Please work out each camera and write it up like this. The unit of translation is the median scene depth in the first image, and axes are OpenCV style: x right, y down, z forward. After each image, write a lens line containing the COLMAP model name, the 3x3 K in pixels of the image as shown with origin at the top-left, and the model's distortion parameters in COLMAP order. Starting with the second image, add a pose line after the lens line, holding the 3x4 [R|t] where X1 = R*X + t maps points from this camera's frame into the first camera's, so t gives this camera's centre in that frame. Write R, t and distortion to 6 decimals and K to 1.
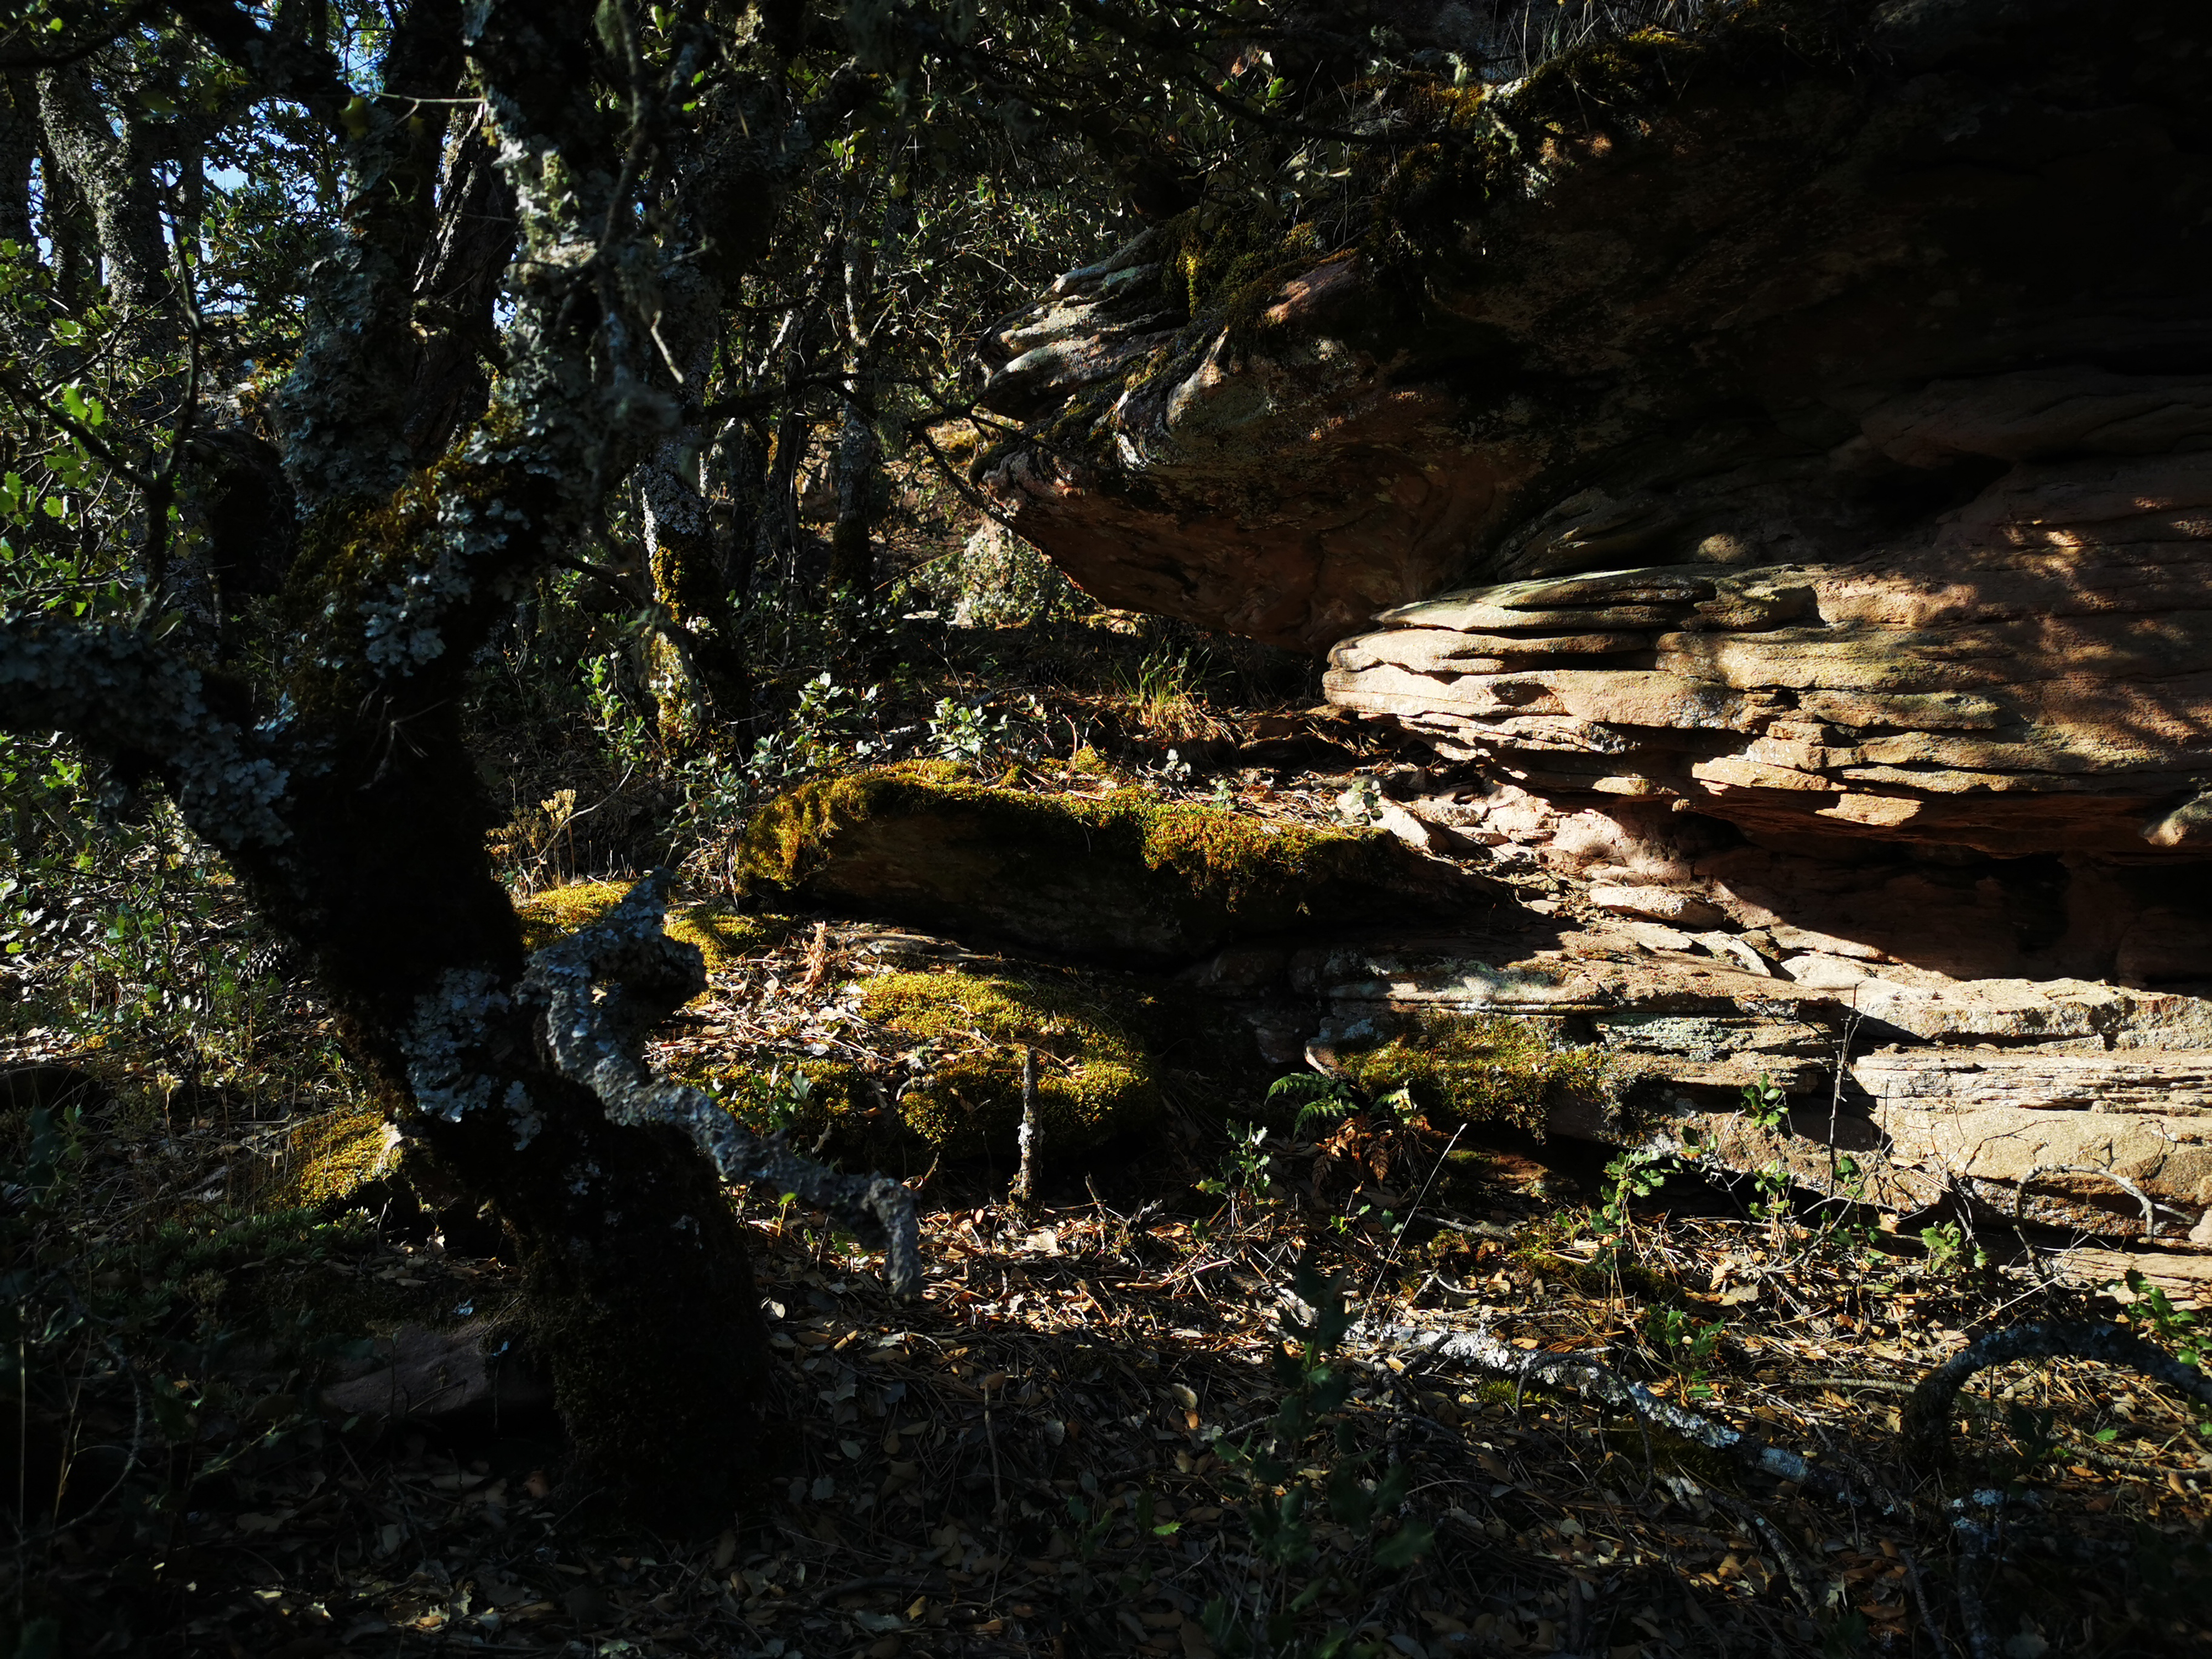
lens RADIAL K [[1701.6, 0, 1100.3], [0, 1701.6, 826.9], [0, 0, 1]] dist [0.065593, -0.081365]
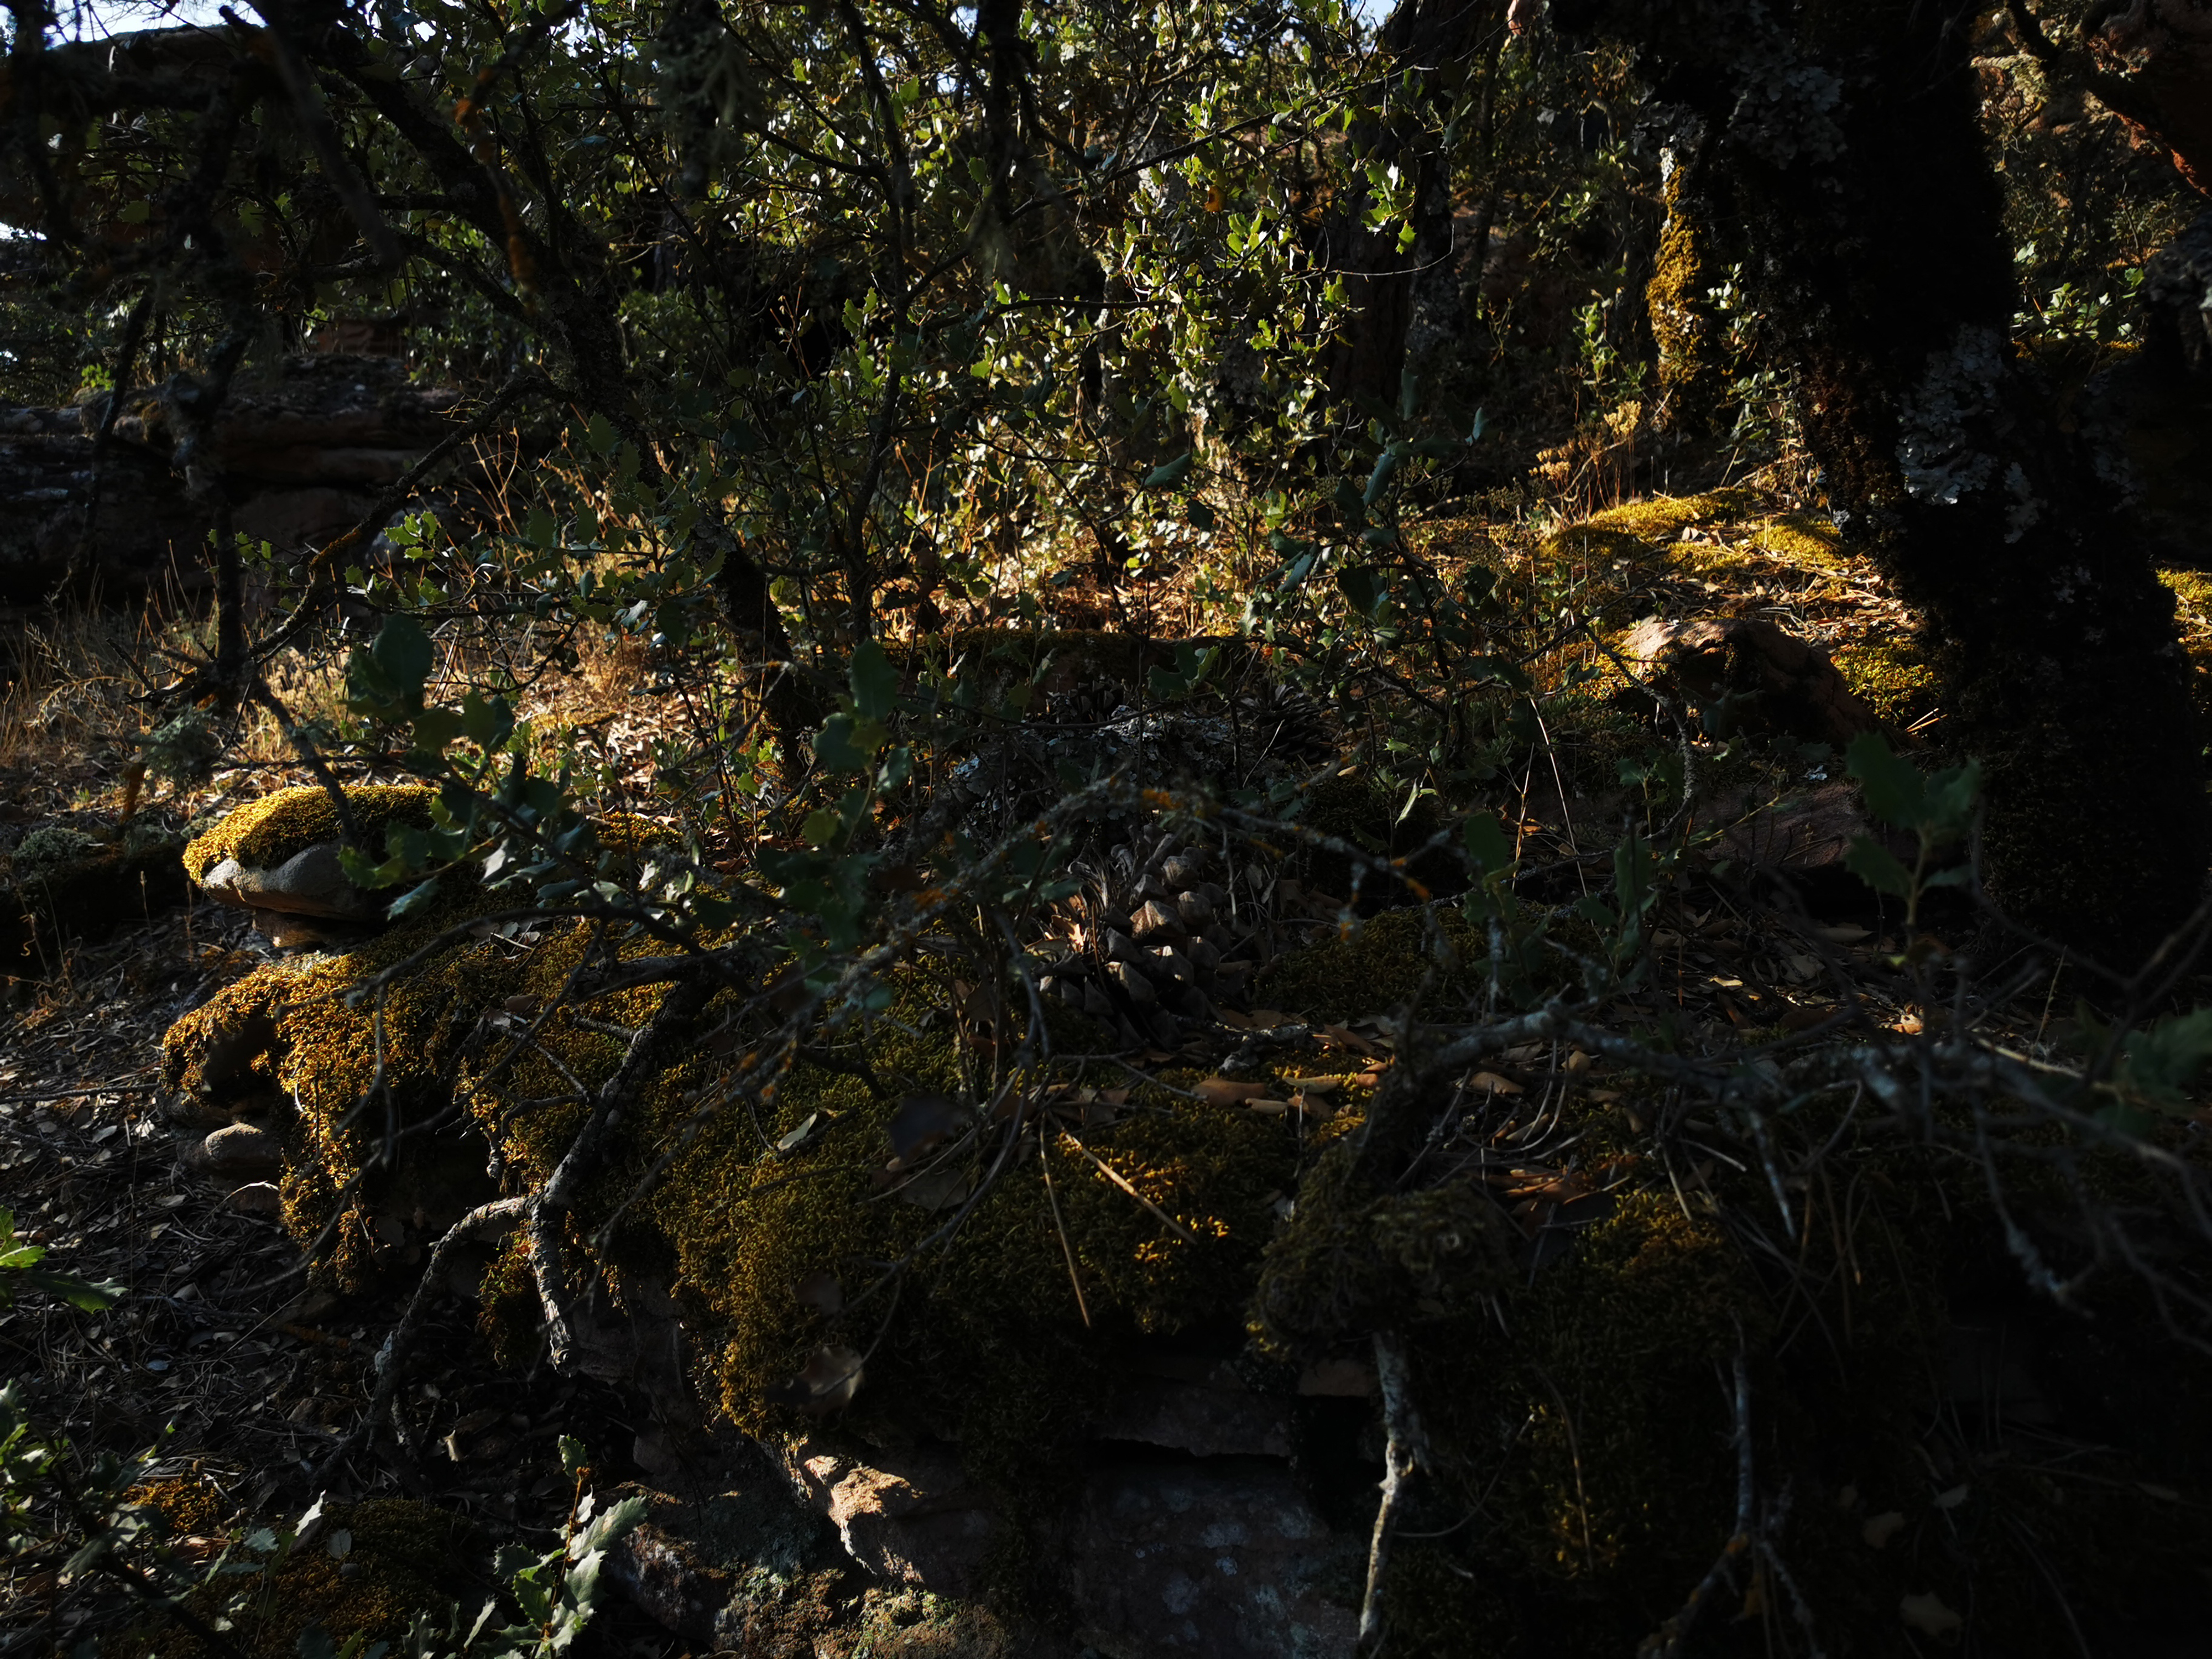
lens RADIAL K [[1701.6, 0, 1092.6], [0, 1701.6, 832.6], [0, 0, 1]] dist [0.065593, -0.081365]
pose [[0.895649, 0.055846, -0.441242, -0.307178], [0.004897, 0.990787, 0.135339, 0.181432], [0.444735, -0.123377, 0.887124, -0.026002]]
